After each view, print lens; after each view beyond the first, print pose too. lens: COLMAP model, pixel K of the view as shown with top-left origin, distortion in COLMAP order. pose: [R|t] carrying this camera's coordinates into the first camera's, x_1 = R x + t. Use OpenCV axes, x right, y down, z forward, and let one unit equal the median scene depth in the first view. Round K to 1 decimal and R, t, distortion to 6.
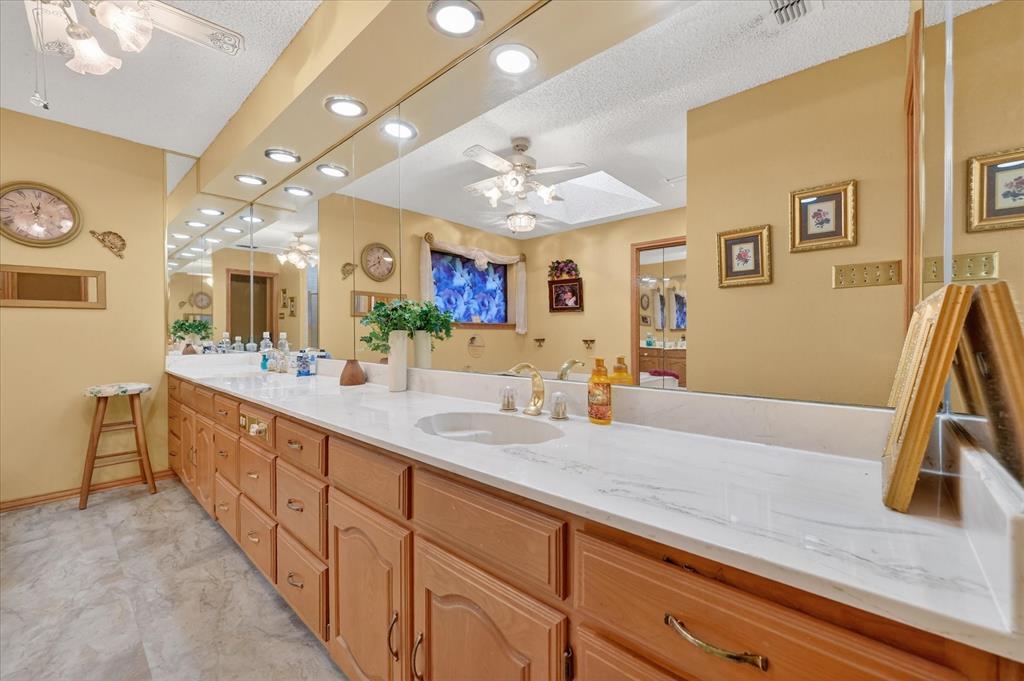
lens RADIAL K [[402.4, 0, 519.7], [0, 402.4, 334.5], [0, 0, 1]] dist [0.000978, 0.000215]
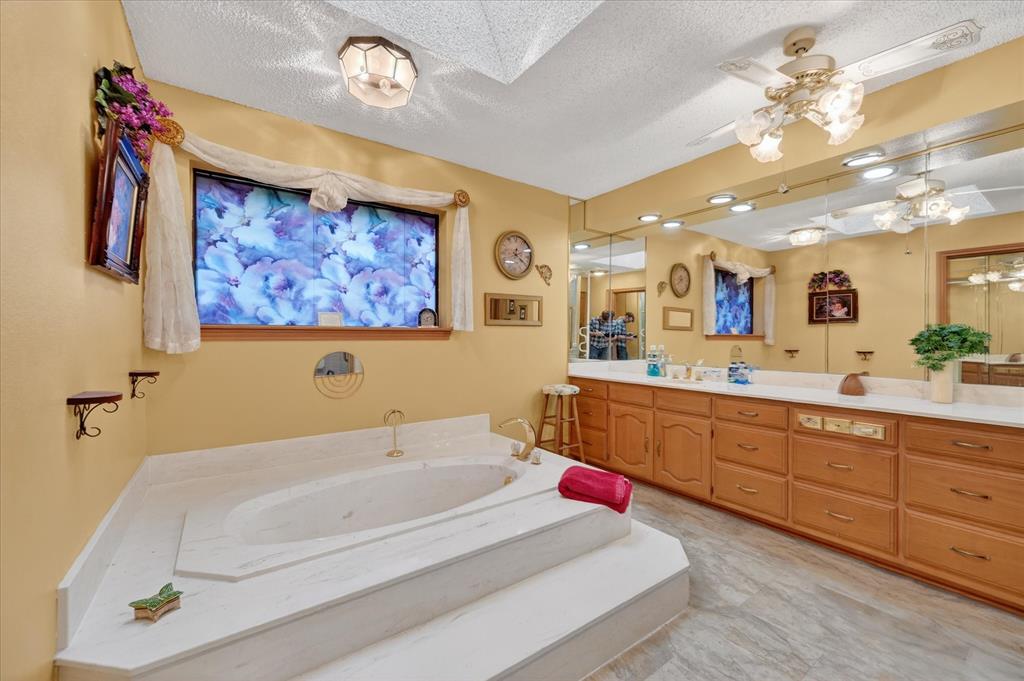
lens RADIAL K [[402.4, 0, 519.7], [0, 402.4, 334.5], [0, 0, 1]] dist [0.000978, 0.000215]
pose [[0.975105, -0.000402, -0.221745, -0.428085], [-0.004427, 0.999764, -0.021280, -0.004626], [0.221701, 0.021732, 0.974872, -0.136522]]
